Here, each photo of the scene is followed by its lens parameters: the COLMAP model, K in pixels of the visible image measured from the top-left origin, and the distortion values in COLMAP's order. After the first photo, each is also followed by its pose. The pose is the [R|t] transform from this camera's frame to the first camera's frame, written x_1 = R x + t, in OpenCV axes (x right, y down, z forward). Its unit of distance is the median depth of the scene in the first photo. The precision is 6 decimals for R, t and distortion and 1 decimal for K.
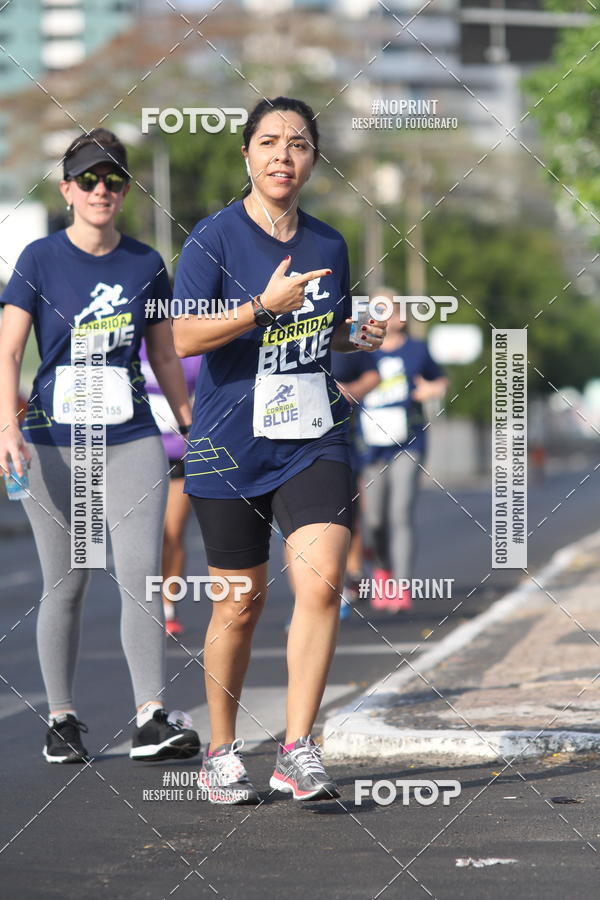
lens RADIAL K [[3699.9, 0, 300.4], [0, 3699.9, 448.7], [0, 0, 1]] dist [0.228754, 2.280807]
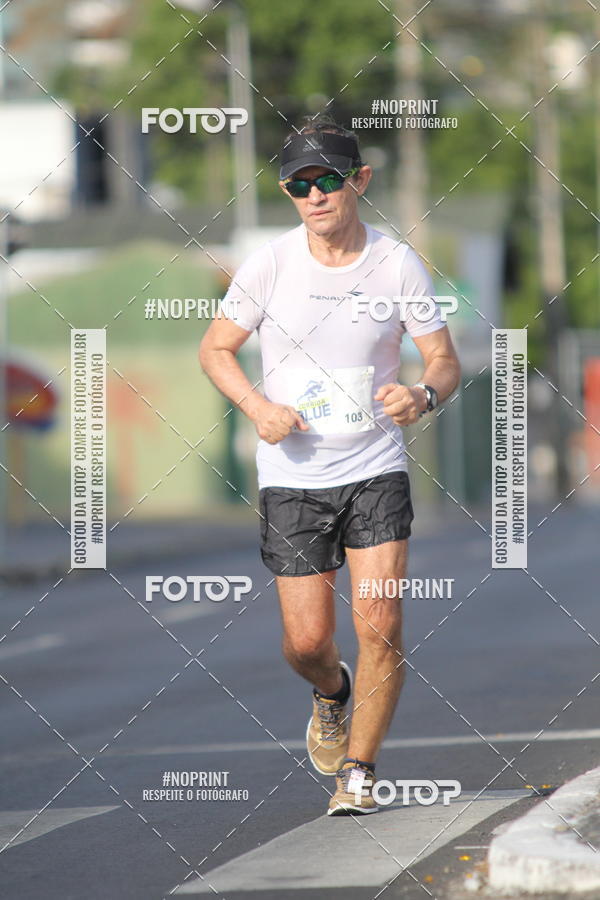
lens RADIAL K [[3699.9, 0, 300.4], [0, 3699.9, 448.7], [0, 0, 1]] dist [0.228754, 2.280807]
pose [[0.999817, -0.018809, -0.003433, -0.025085], [0.018791, 0.999809, -0.005423, 0.003703], [0.003534, 0.005358, 0.999979, 0.307490]]
